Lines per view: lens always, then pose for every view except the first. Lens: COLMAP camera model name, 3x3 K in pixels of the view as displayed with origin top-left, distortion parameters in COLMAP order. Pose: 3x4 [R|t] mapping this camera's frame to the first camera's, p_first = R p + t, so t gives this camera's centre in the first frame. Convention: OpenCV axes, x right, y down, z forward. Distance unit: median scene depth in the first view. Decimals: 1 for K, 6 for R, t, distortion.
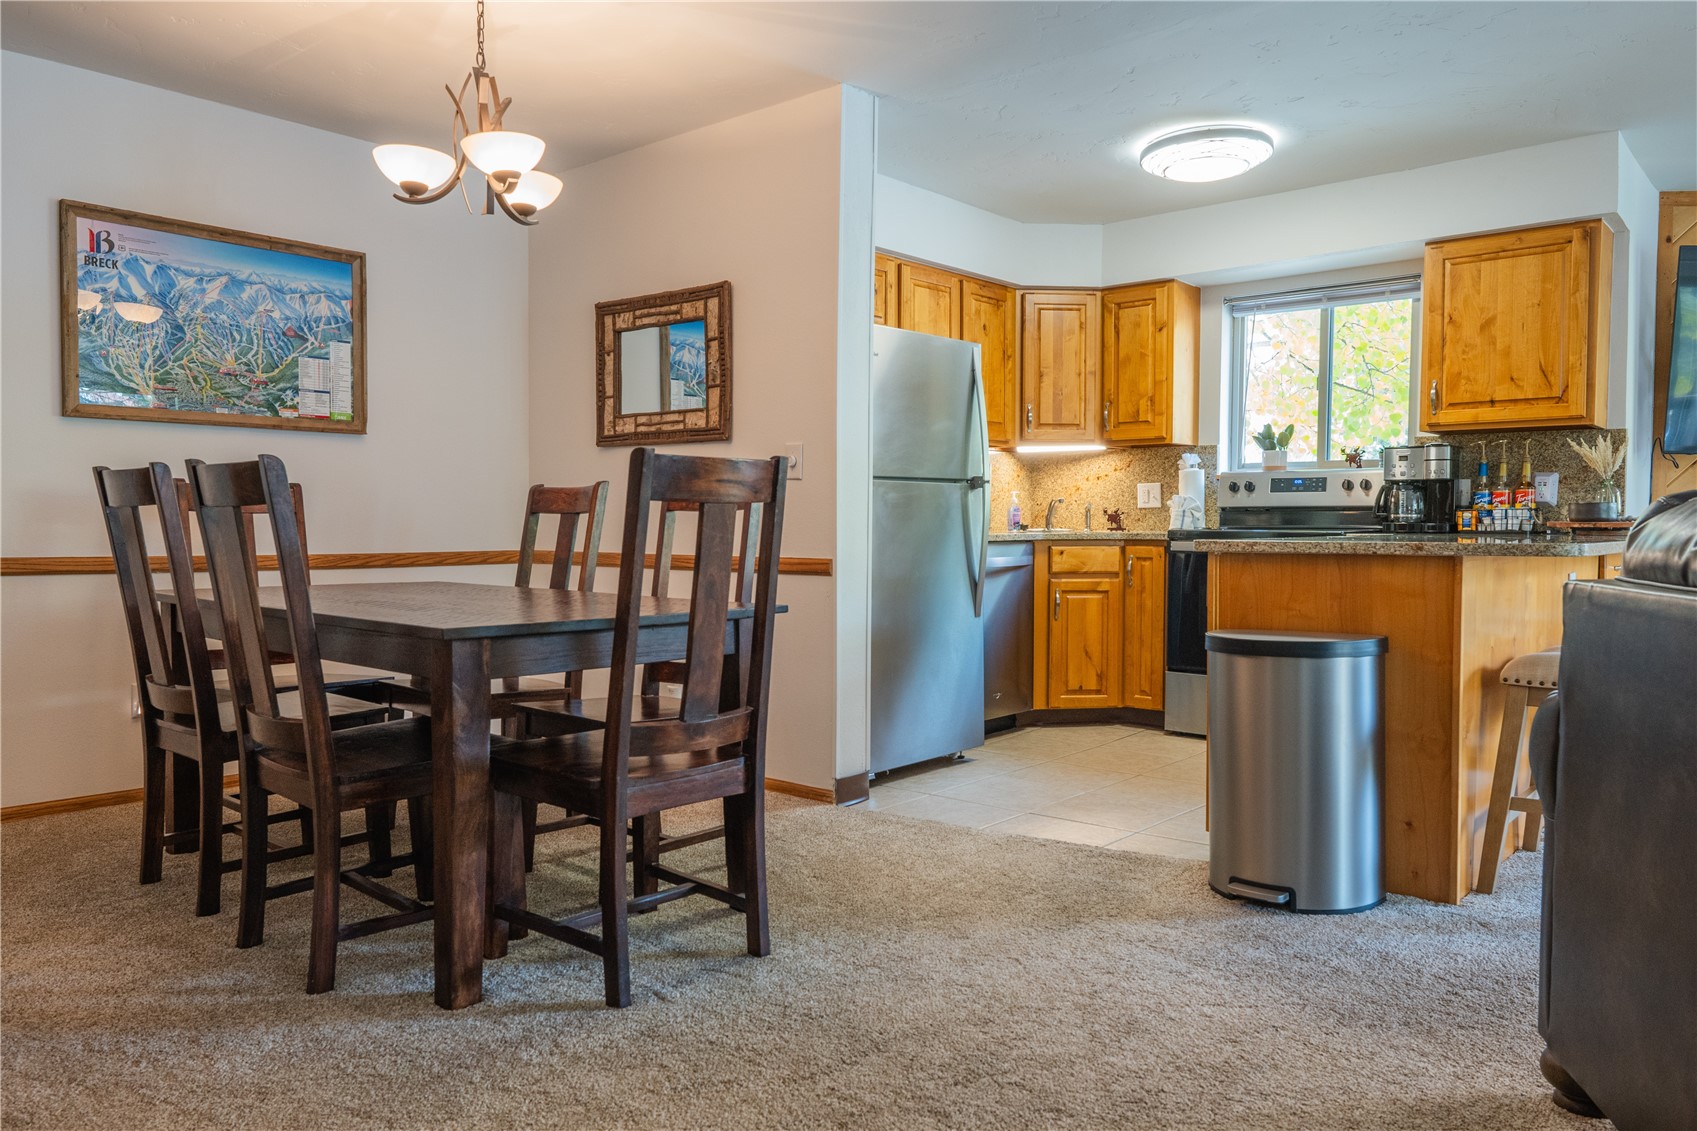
lens RADIAL K [[1176.2, 0, 850.8], [0, 1176.2, 563.9], [0, 0, 1]] dist [0.012220, -0.008311]
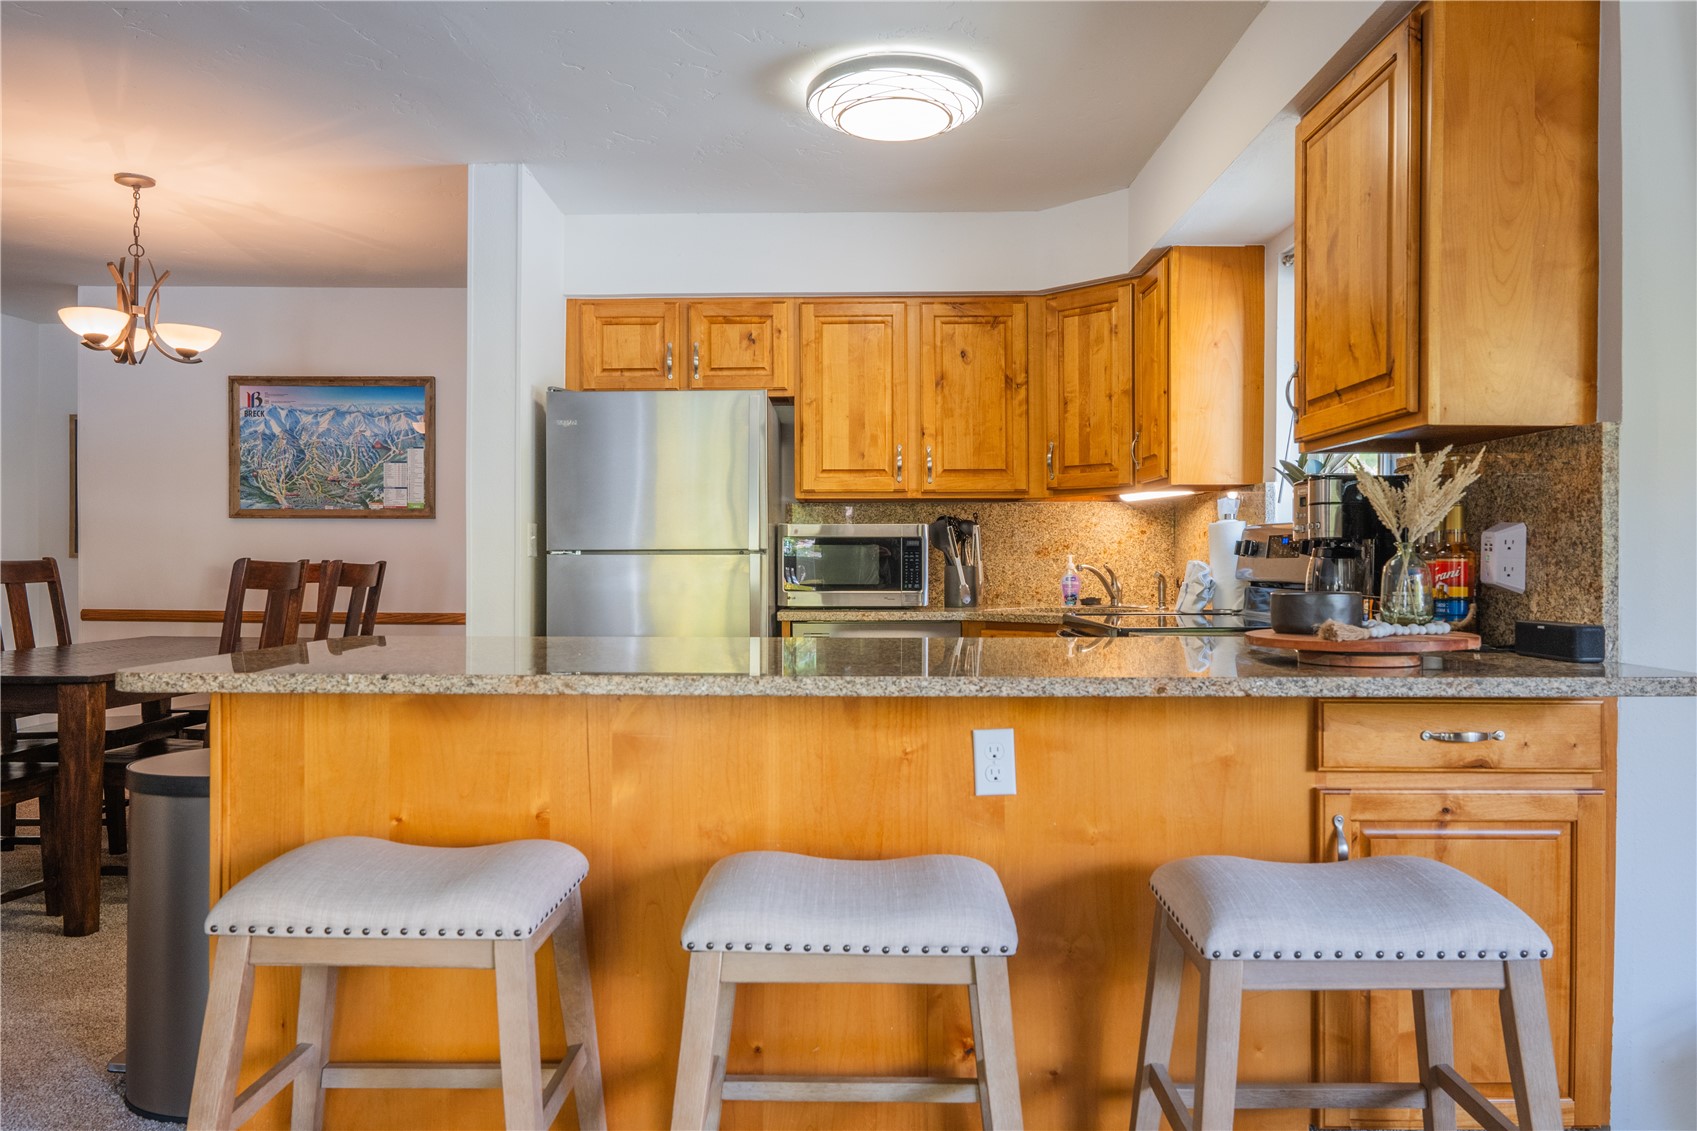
lens RADIAL K [[1176.2, 0, 848.2], [0, 1176.2, 565.4], [0, 0, 1]] dist [0.012220, -0.008311]
pose [[0.647151, 0.002468, -0.762358, 0.782406], [-0.028318, 0.999382, -0.020803, -0.042668], [0.761836, 0.035051, 0.646821, 0.486824]]
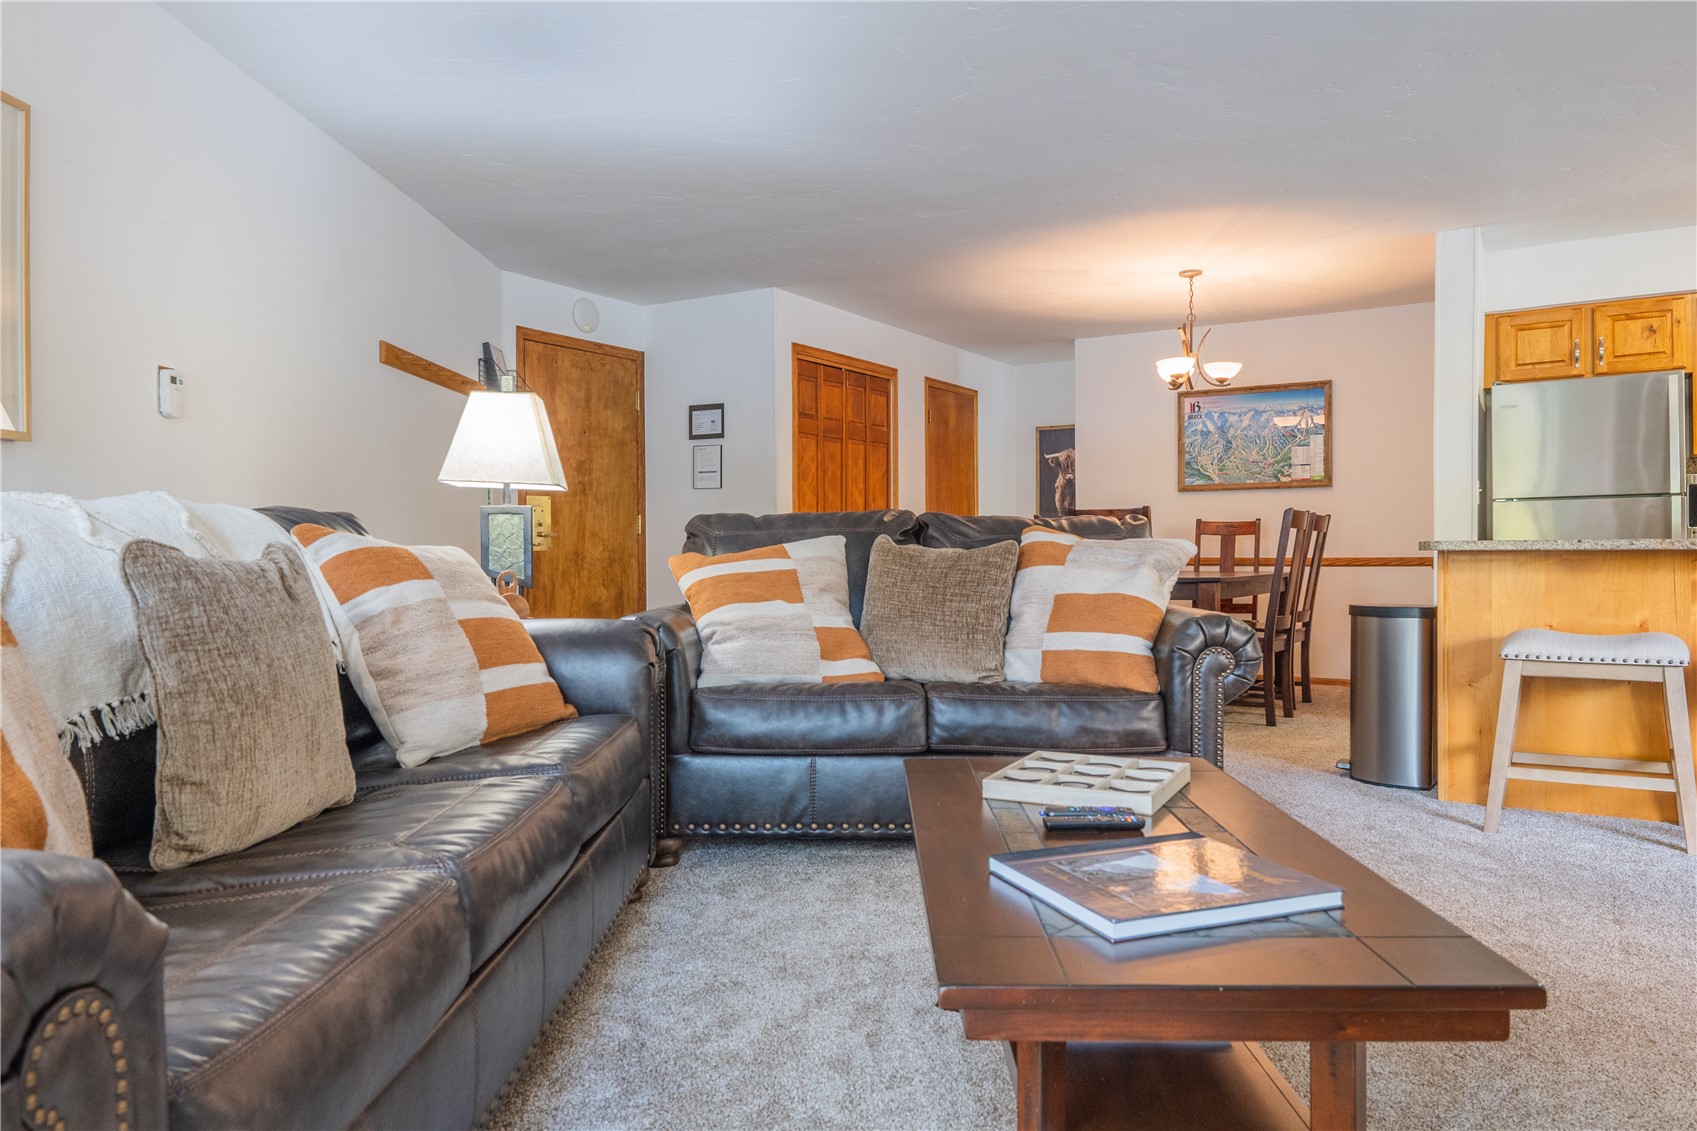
lens RADIAL K [[1176.2, 0, 851.1], [0, 1176.2, 567.3], [0, 0, 1]] dist [0.012220, -0.008311]
pose [[0.165591, 0.009219, -0.986151, 1.058004], [-0.026800, 0.999629, 0.004845, 0.014693], [0.985830, 0.025627, 0.165777, 0.043520]]
